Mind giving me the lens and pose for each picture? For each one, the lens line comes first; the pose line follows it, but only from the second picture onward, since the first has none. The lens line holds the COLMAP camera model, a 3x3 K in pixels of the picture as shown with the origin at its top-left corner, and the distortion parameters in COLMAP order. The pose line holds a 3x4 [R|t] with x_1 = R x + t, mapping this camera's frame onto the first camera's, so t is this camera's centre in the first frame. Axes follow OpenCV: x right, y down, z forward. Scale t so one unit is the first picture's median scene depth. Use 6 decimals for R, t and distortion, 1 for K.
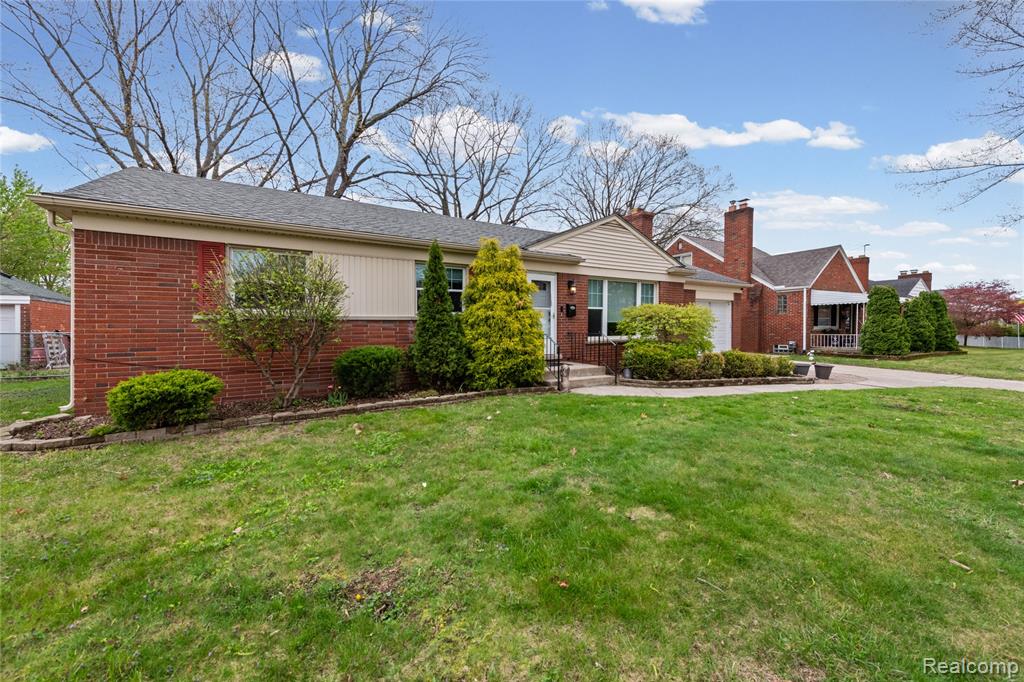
lens RADIAL K [[408.9, 0, 512.0], [0, 408.9, 336.4], [0, 0, 1]] dist [0.017915, -0.002475]
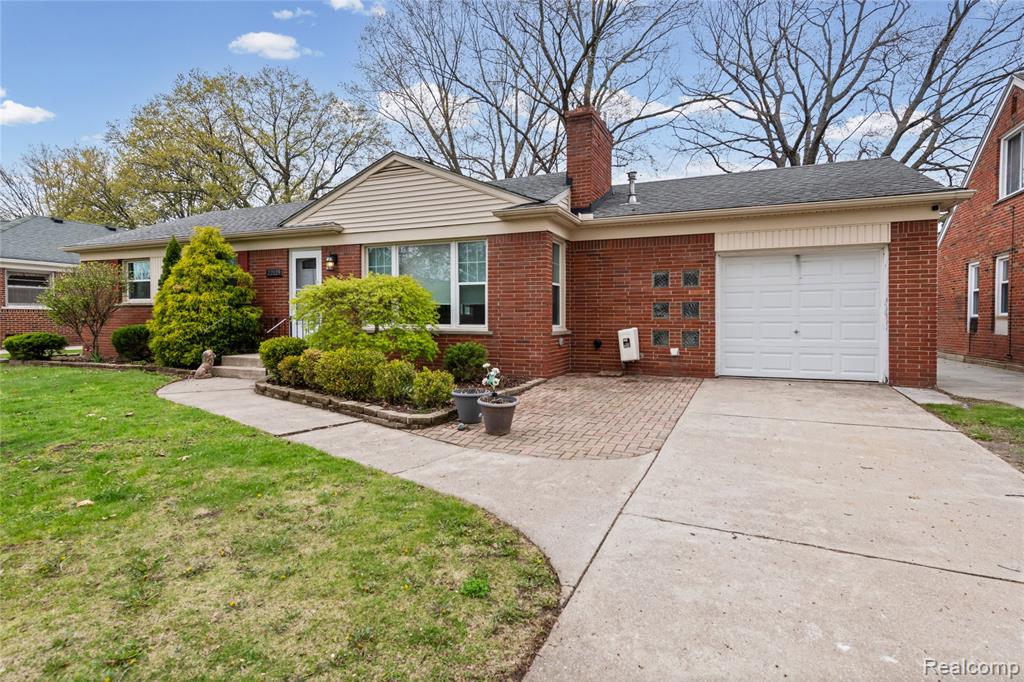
lens RADIAL K [[505.4, 0, 508.9], [0, 505.4, 337.6], [0, 0, 1]] dist [0.012808, 0.000290]
pose [[0.567525, 0.040868, -0.822341, 1.174874], [-0.023665, 0.999164, 0.033324, -0.011683], [0.823016, 0.000549, 0.568018, 0.713758]]
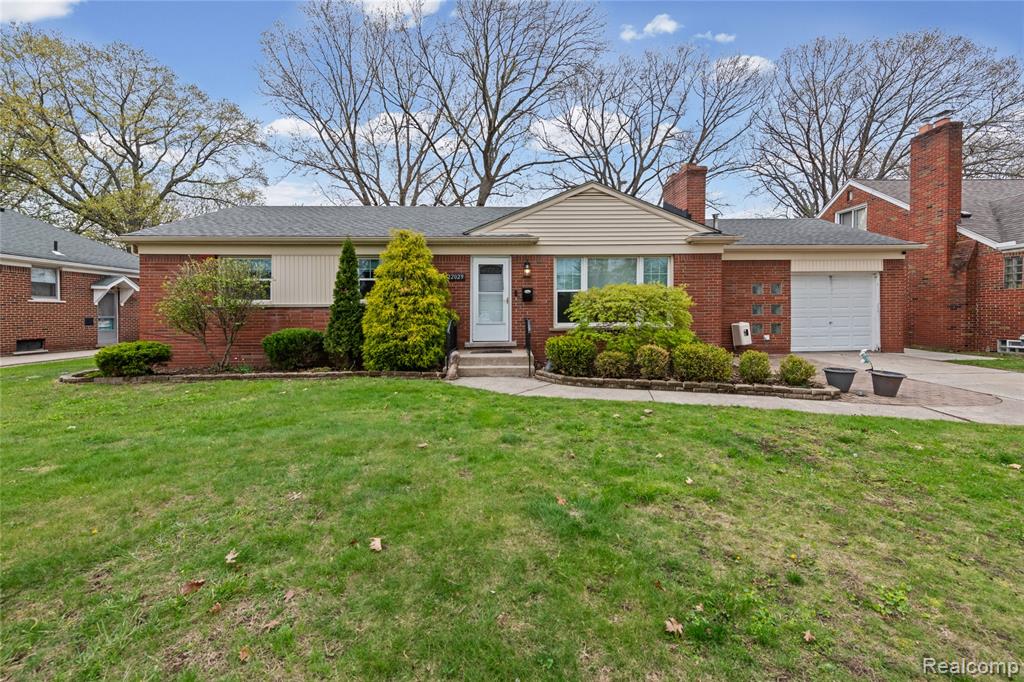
lens RADIAL K [[408.9, 0, 516.7], [0, 408.9, 322.9], [0, 0, 1]] dist [0.017915, -0.002475]
pose [[0.861441, 0.013608, -0.507676, 0.594368], [-0.009144, 0.999895, 0.011286, -0.008591], [0.507776, -0.005080, 0.861474, 0.188501]]
